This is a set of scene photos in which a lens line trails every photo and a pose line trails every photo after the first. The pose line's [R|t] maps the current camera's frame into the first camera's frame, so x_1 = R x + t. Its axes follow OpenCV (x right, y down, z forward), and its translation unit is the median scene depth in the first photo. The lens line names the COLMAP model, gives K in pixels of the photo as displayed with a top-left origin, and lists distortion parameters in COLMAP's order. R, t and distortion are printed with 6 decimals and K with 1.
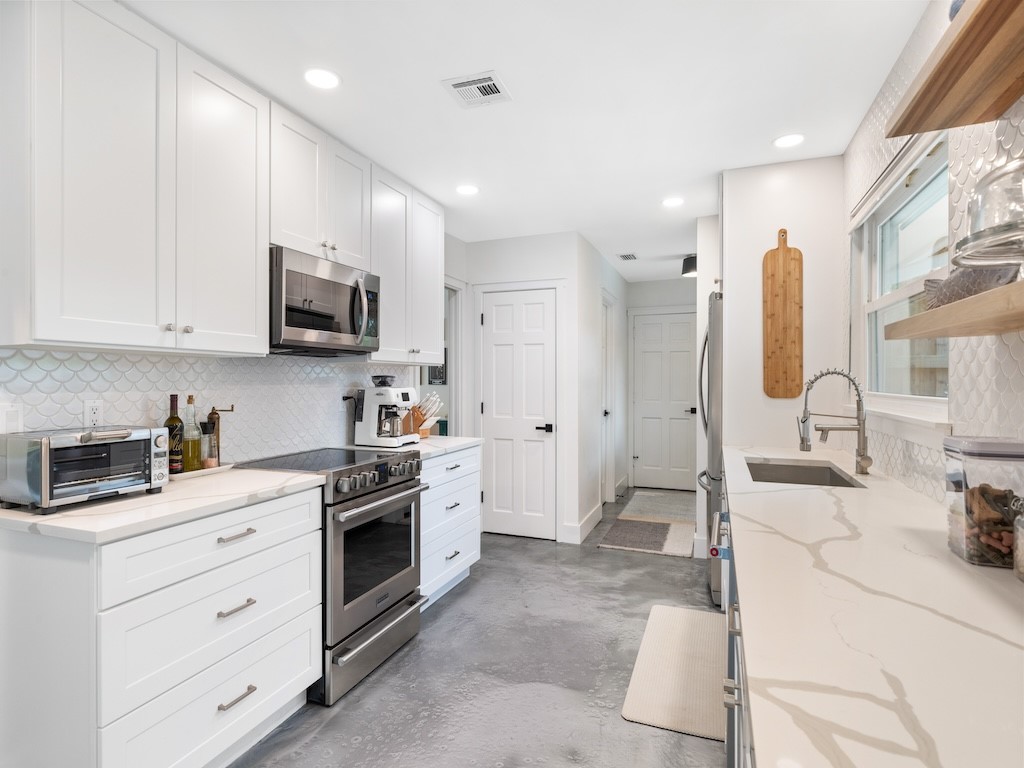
lens RADIAL K [[549.9, 0, 510.4], [0, 549.9, 381.3], [0, 0, 1]] dist [0.005051, 0.000143]
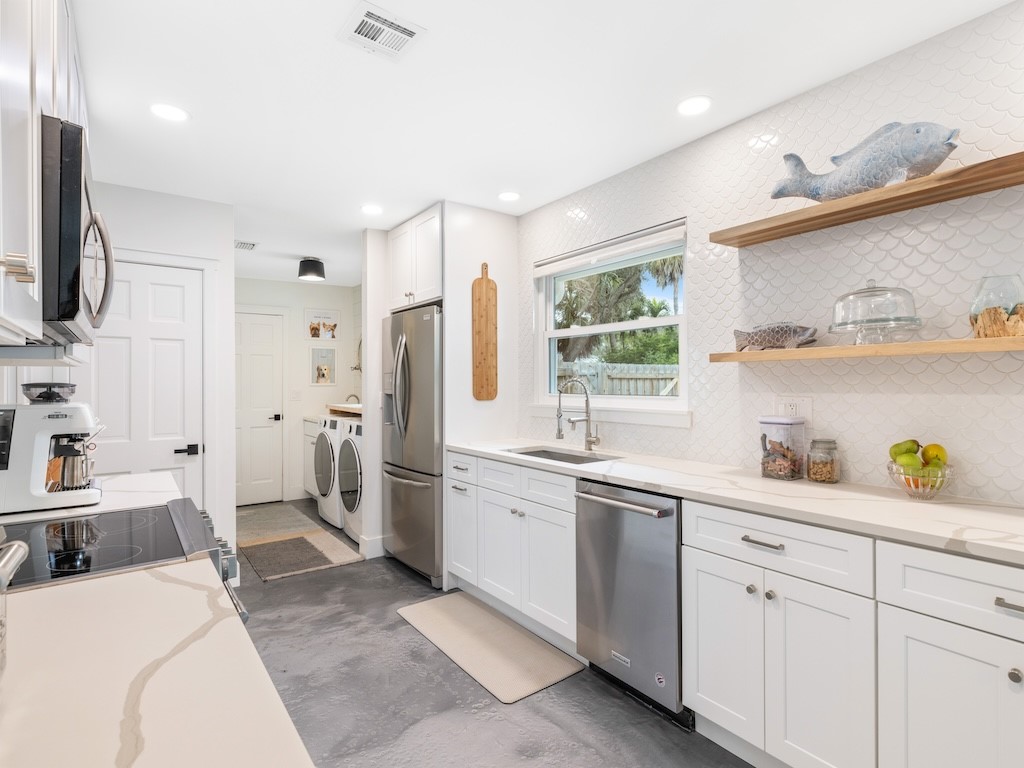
lens RADIAL K [[533.3, 0, 515.8], [0, 533.3, 382.6], [0, 0, 1]] dist [0.001413, 0.000465]
pose [[0.519362, -0.003092, 0.854549, -0.480368], [0.006853, 0.999976, -0.000547, -0.008117], [-0.854527, 0.006140, 0.519371, 0.319952]]
